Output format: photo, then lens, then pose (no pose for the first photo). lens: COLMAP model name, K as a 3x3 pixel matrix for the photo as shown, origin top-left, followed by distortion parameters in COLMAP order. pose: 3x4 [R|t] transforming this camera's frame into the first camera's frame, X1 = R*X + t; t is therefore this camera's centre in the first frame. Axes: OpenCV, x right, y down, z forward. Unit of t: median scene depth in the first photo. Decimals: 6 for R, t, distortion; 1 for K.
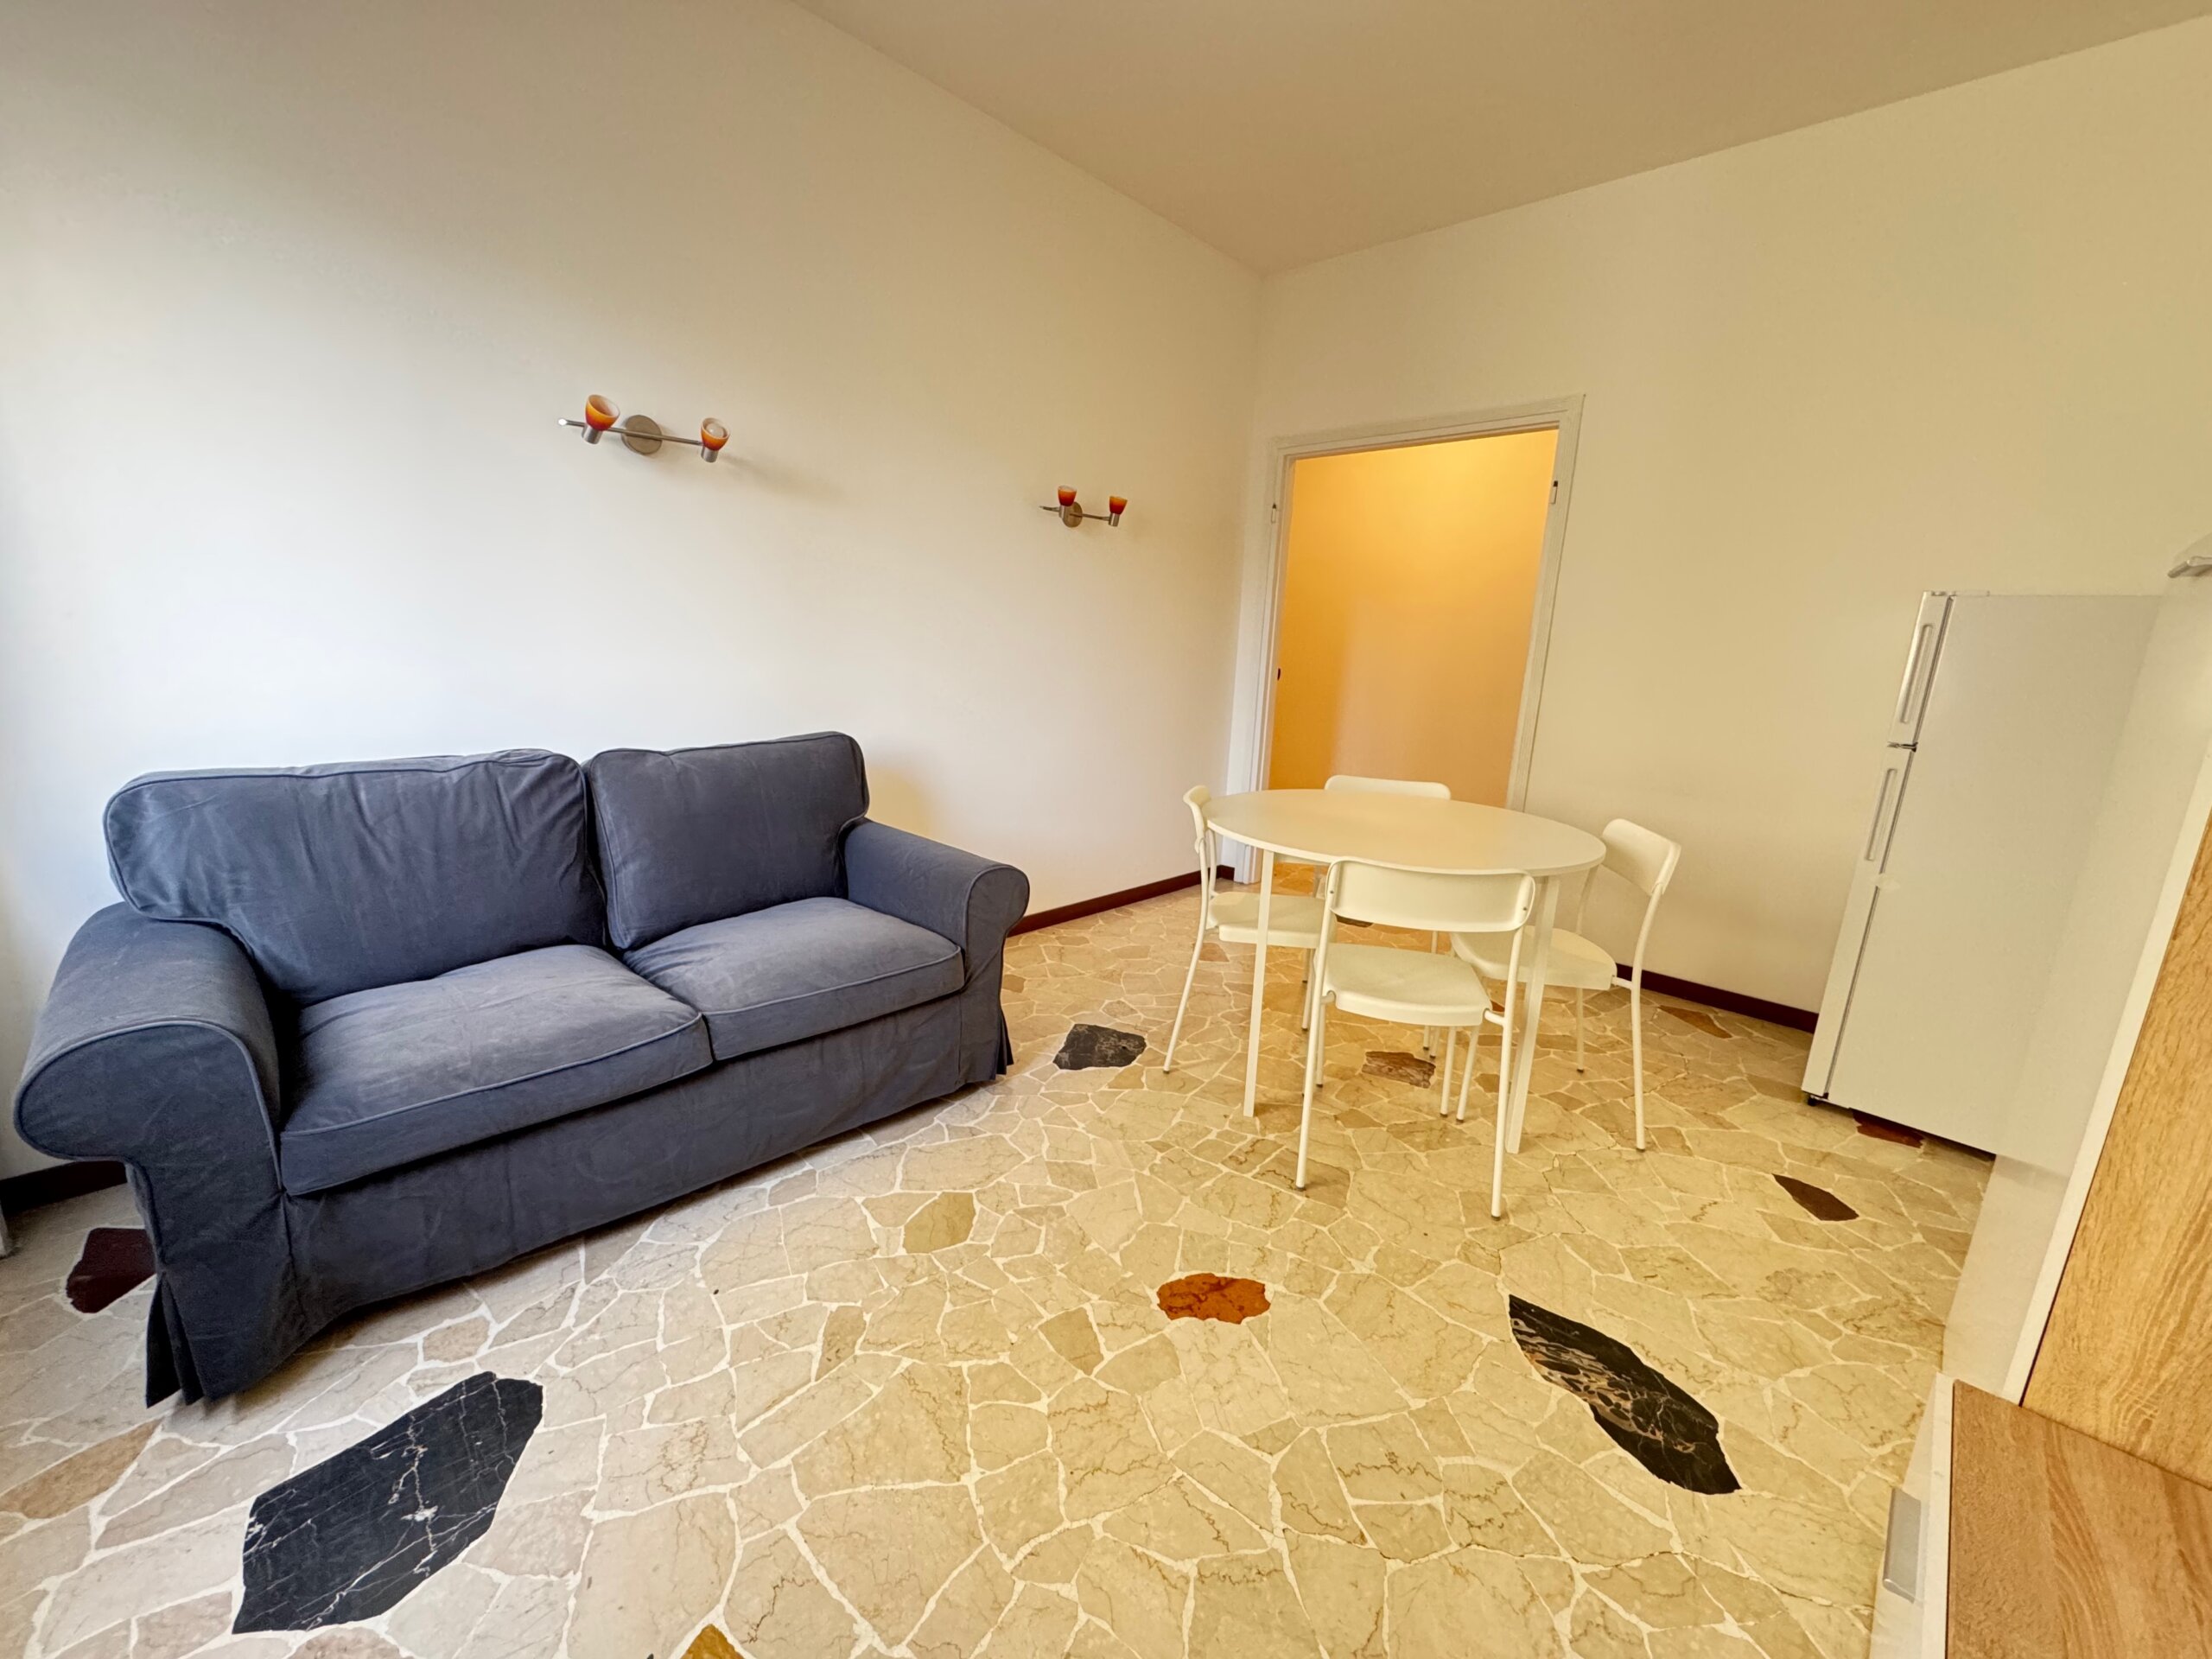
lens RADIAL K [[879.9, 0, 1102.4], [0, 879.9, 830.1], [0, 0, 1]] dist [-0.001757, 0.000008]
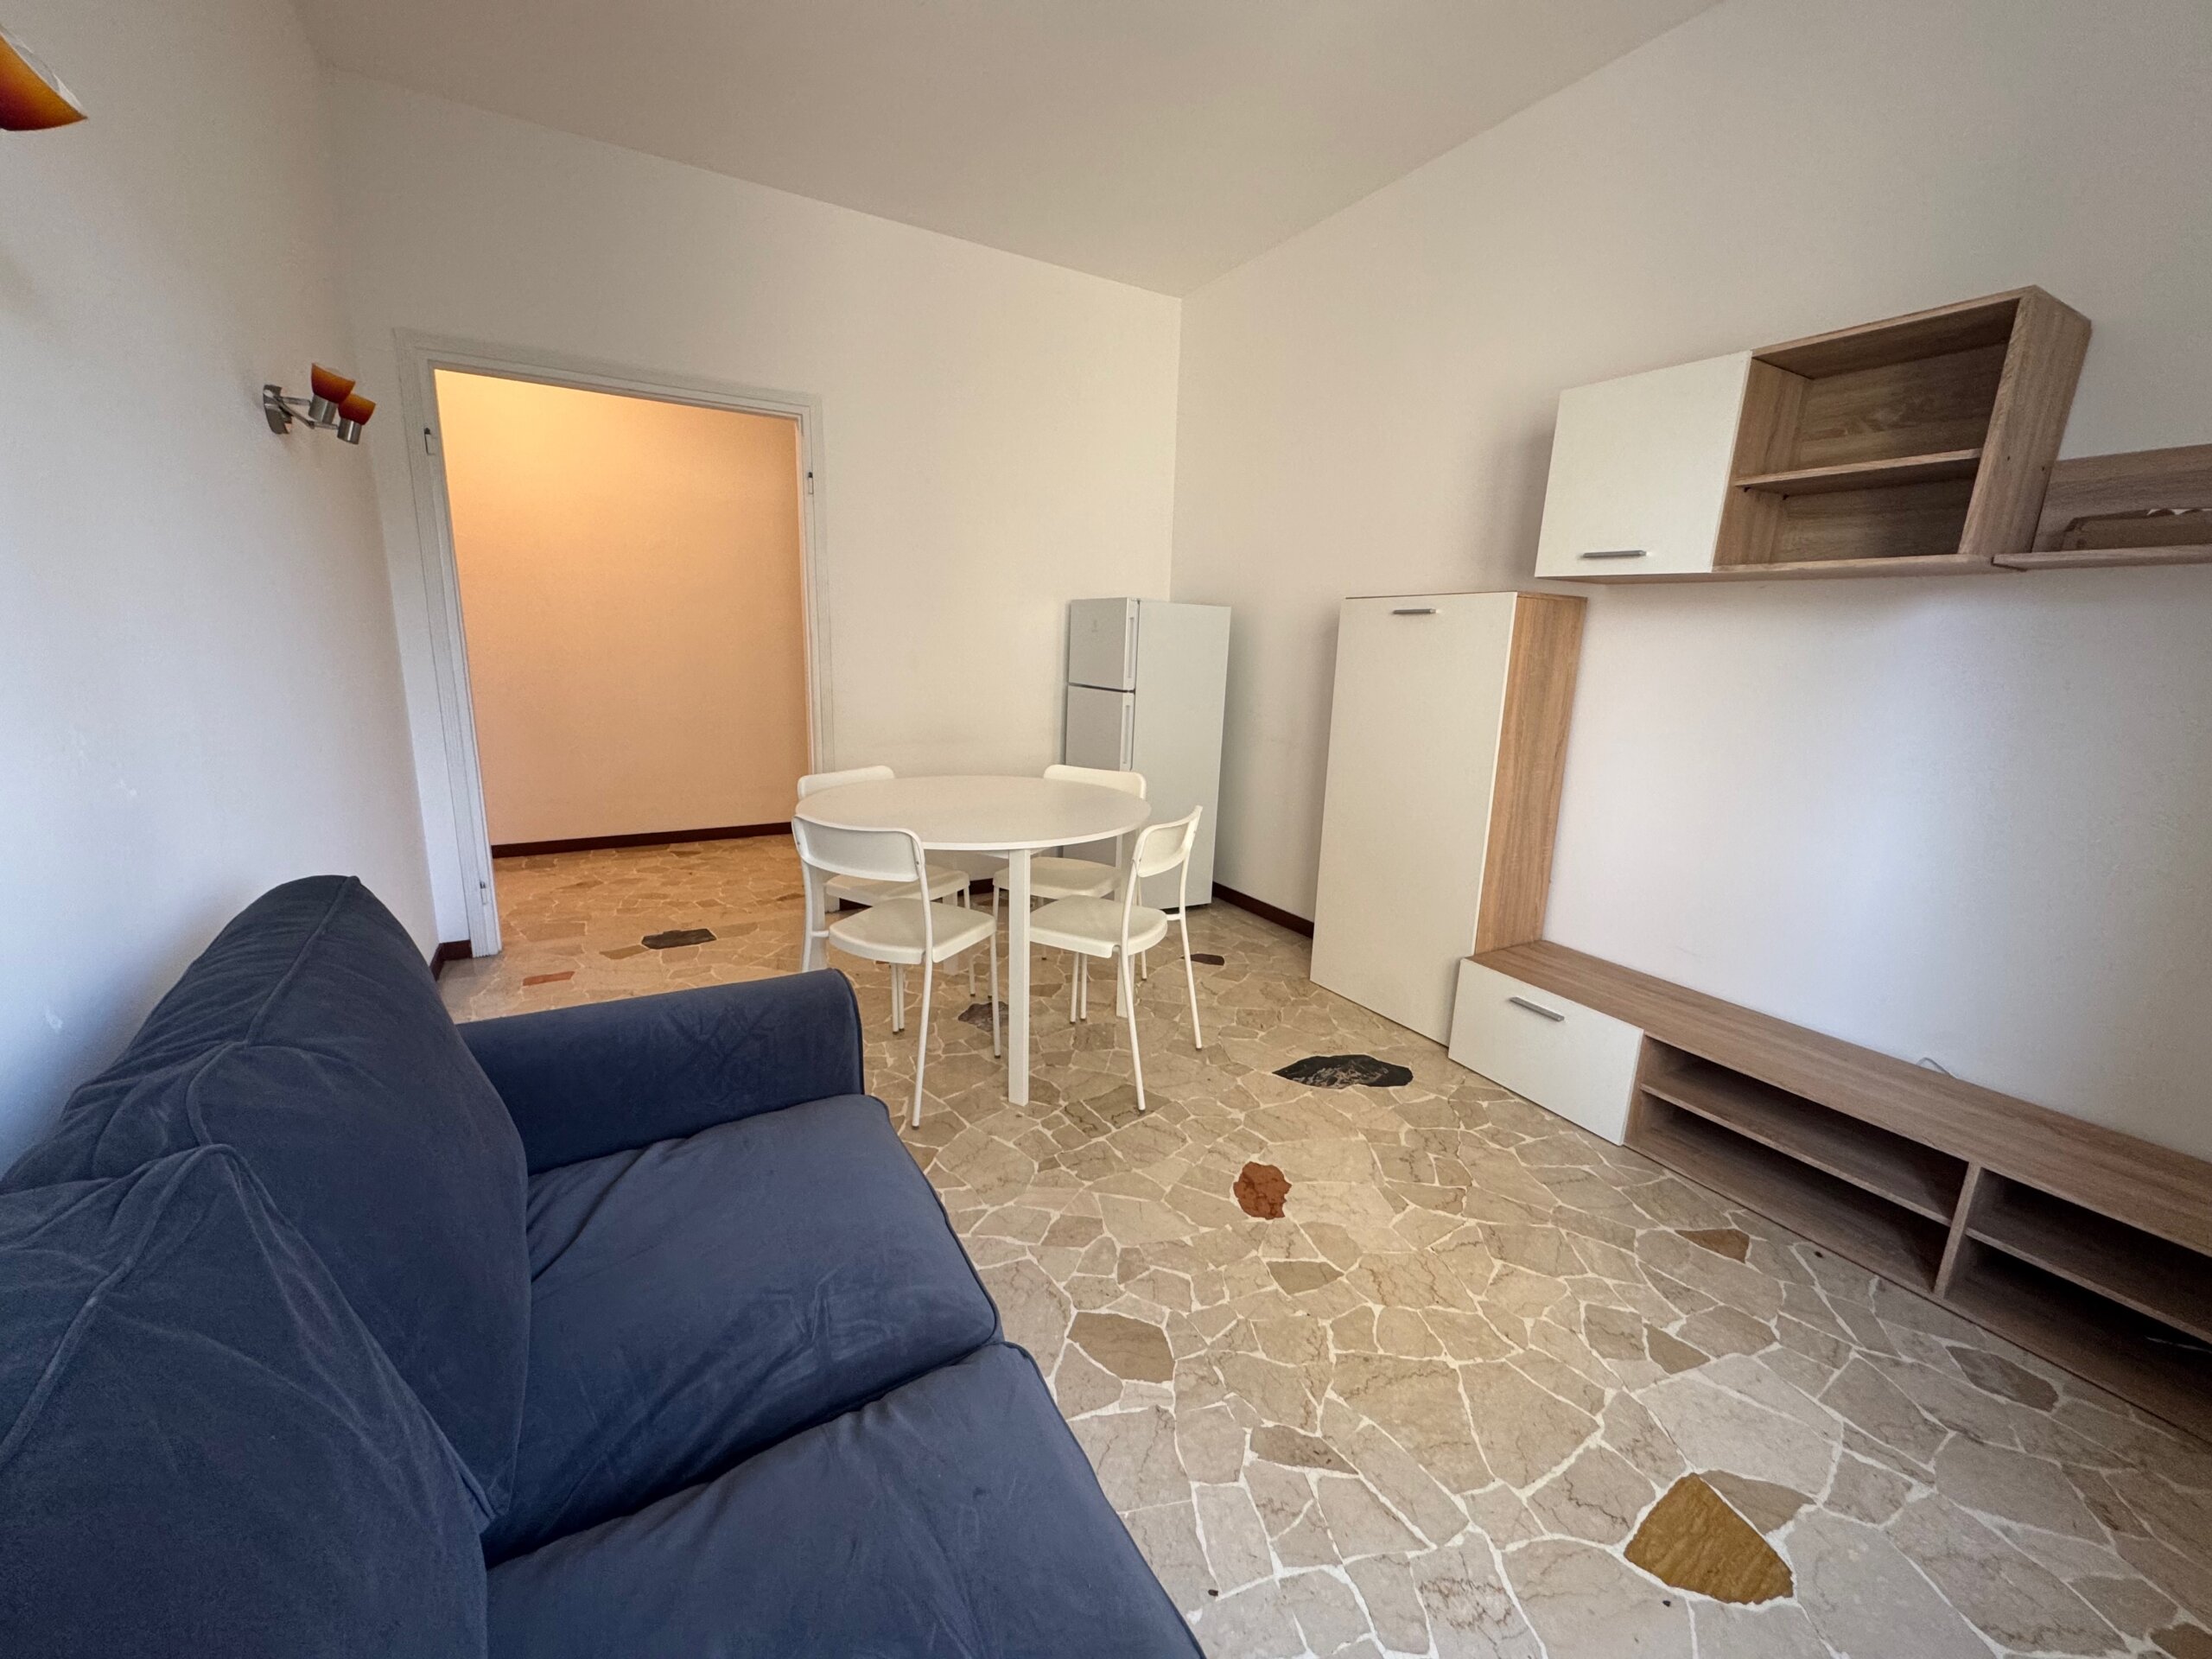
lens RADIAL K [[879.9, 0, 1102.4], [0, 879.9, 830.1], [0, 0, 1]] dist [-0.001757, 0.000008]
pose [[0.280232, -0.239989, 0.929449, -1.072014], [0.185940, 0.963477, 0.192714, -0.261543], [-0.941752, 0.118817, 0.314621, 0.846458]]
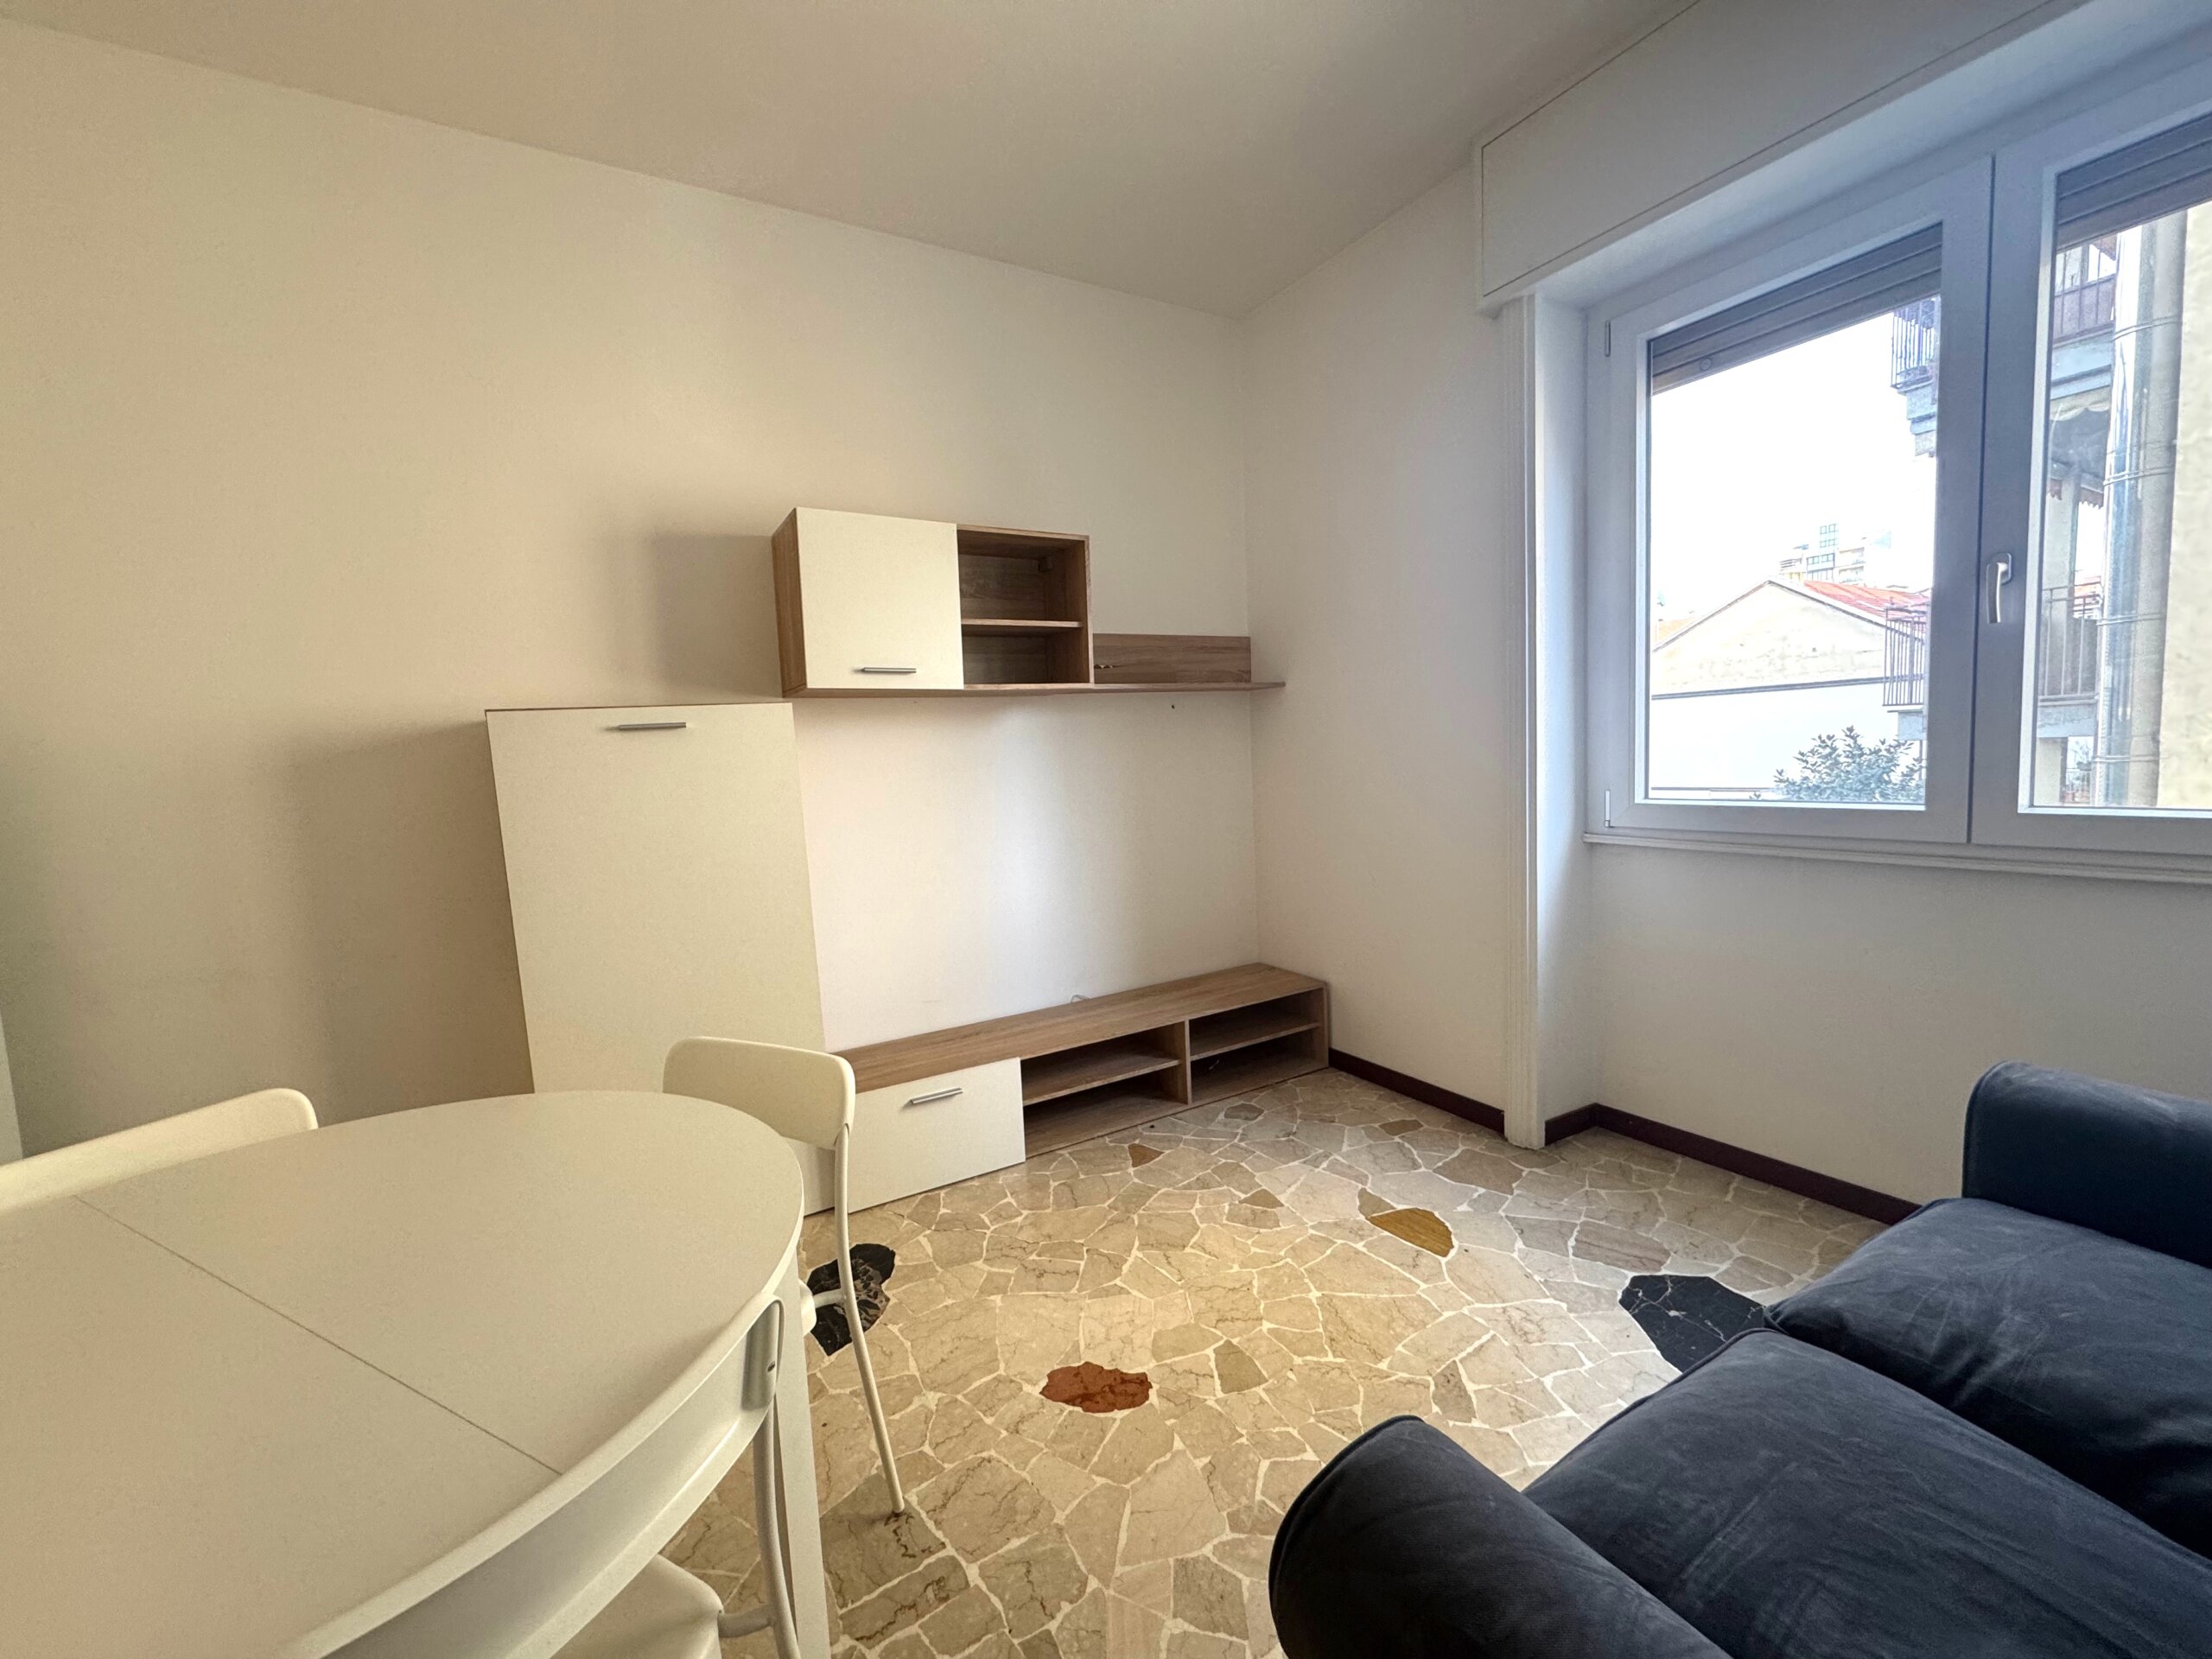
lens RADIAL K [[879.9, 0, 1102.4], [0, 879.9, 830.1], [0, 0, 1]] dist [-0.001757, 0.000008]
pose [[-0.962261, -0.019203, 0.271448, -0.166293], [0.067429, 0.949575, 0.306205, -0.456944], [-0.263640, 0.312953, -0.912444, 1.932591]]
